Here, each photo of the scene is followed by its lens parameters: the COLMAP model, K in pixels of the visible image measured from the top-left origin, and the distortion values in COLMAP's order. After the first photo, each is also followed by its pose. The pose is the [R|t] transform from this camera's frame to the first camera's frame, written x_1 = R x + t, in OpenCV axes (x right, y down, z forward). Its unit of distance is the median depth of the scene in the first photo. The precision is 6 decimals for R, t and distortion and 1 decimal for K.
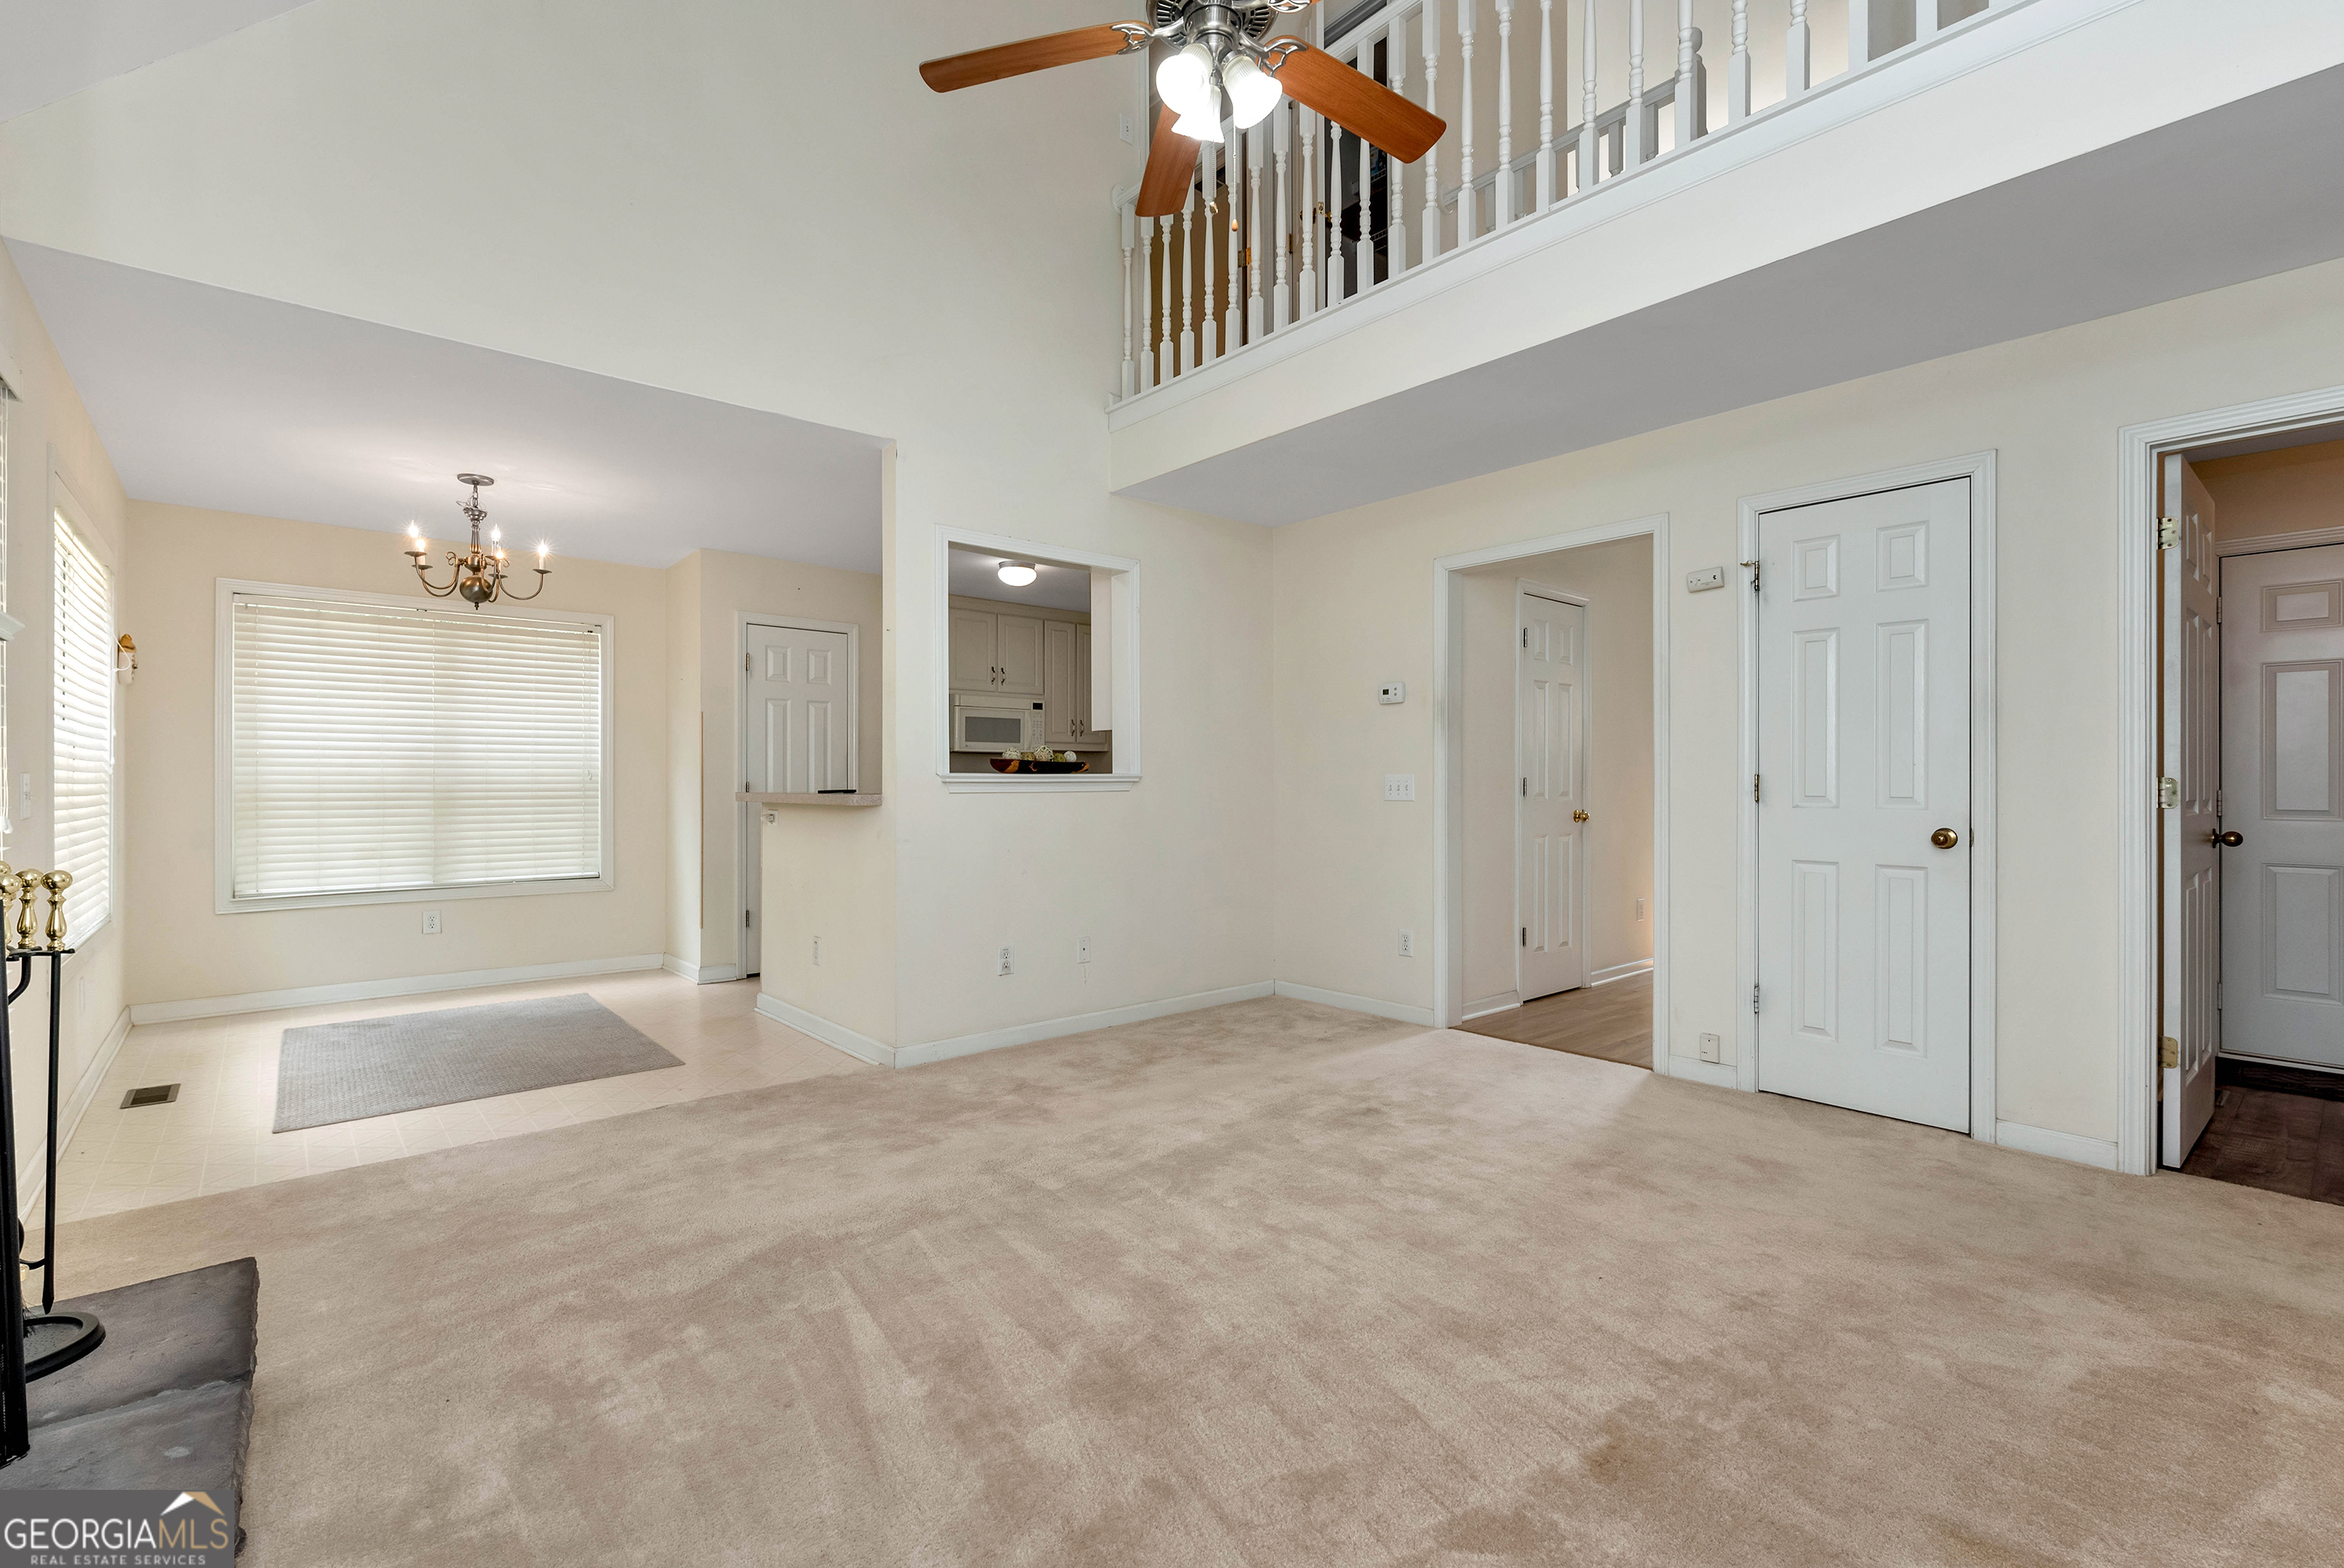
lens RADIAL K [[1039.0, 0, 1166.6], [0, 1039.0, 775.0], [0, 0, 1]] dist [0.001899, 0.000672]
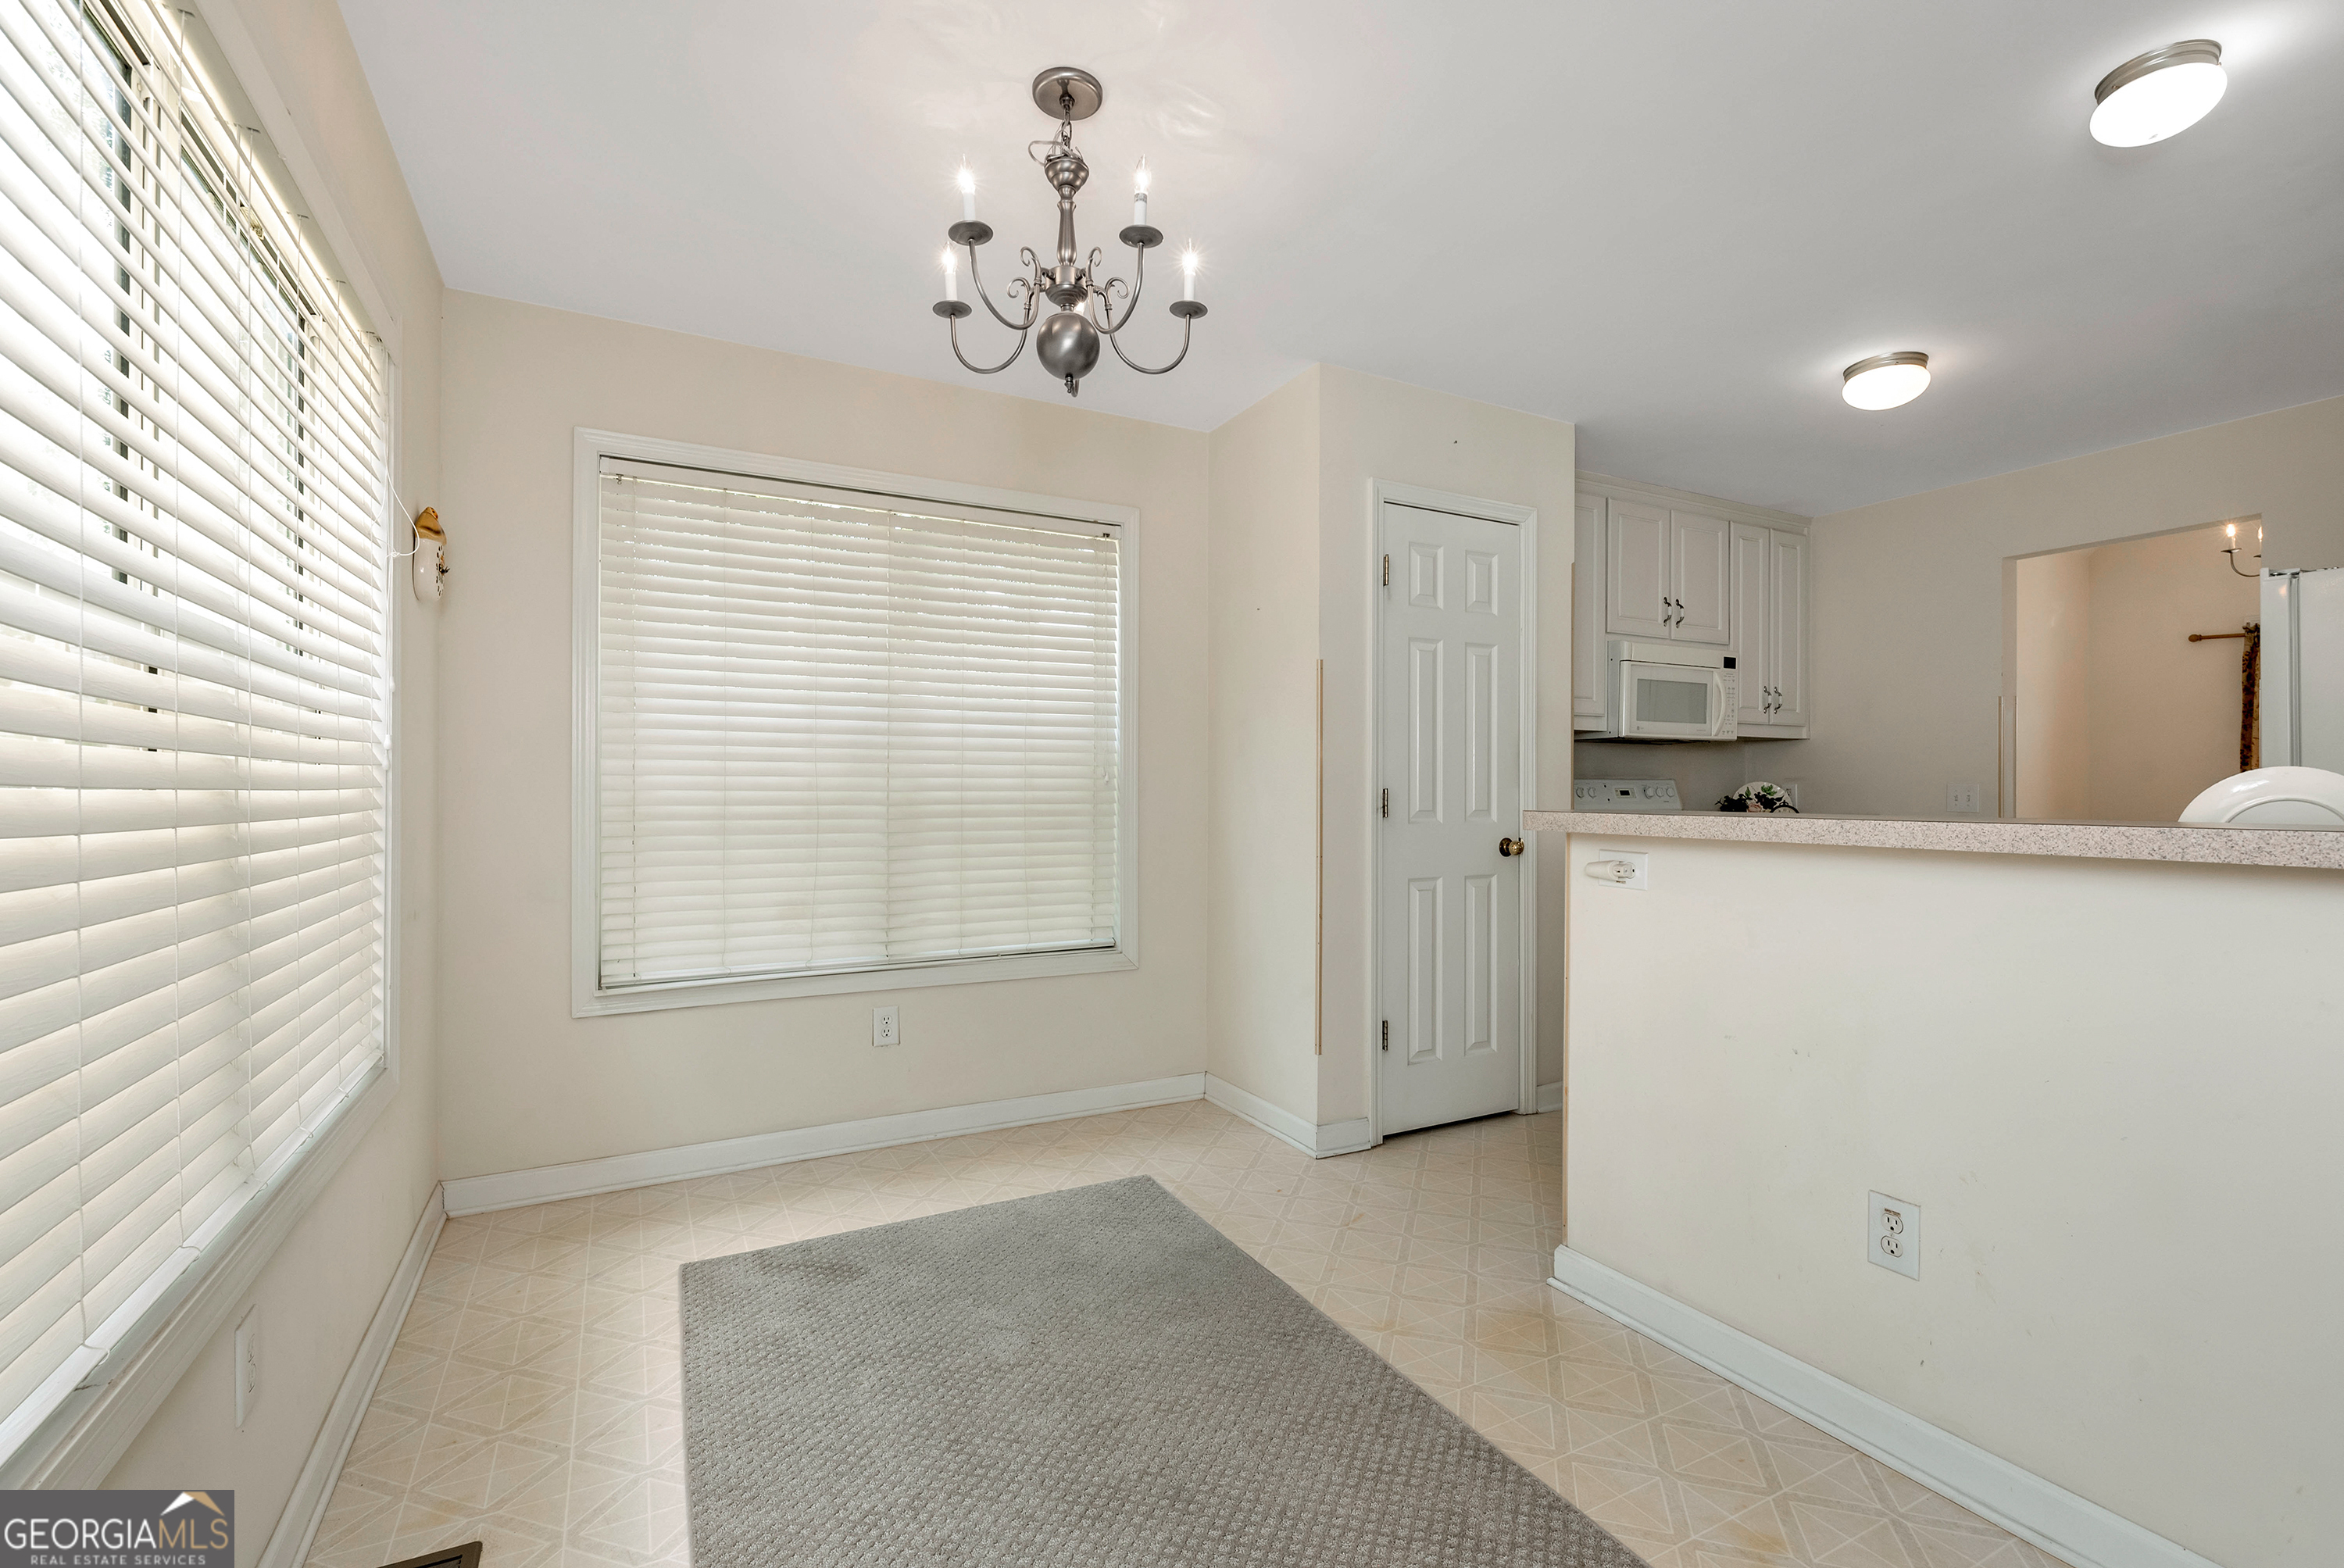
lens RADIAL K [[1039.0, 0, 1166.6], [0, 1039.0, 775.0], [0, 0, 1]] dist [0.001899, 0.000672]
pose [[0.972245, -0.003744, -0.233934, -0.432685], [0.001781, 0.999961, -0.008601, 0.005226], [0.233957, 0.007946, 0.972214, 0.486424]]
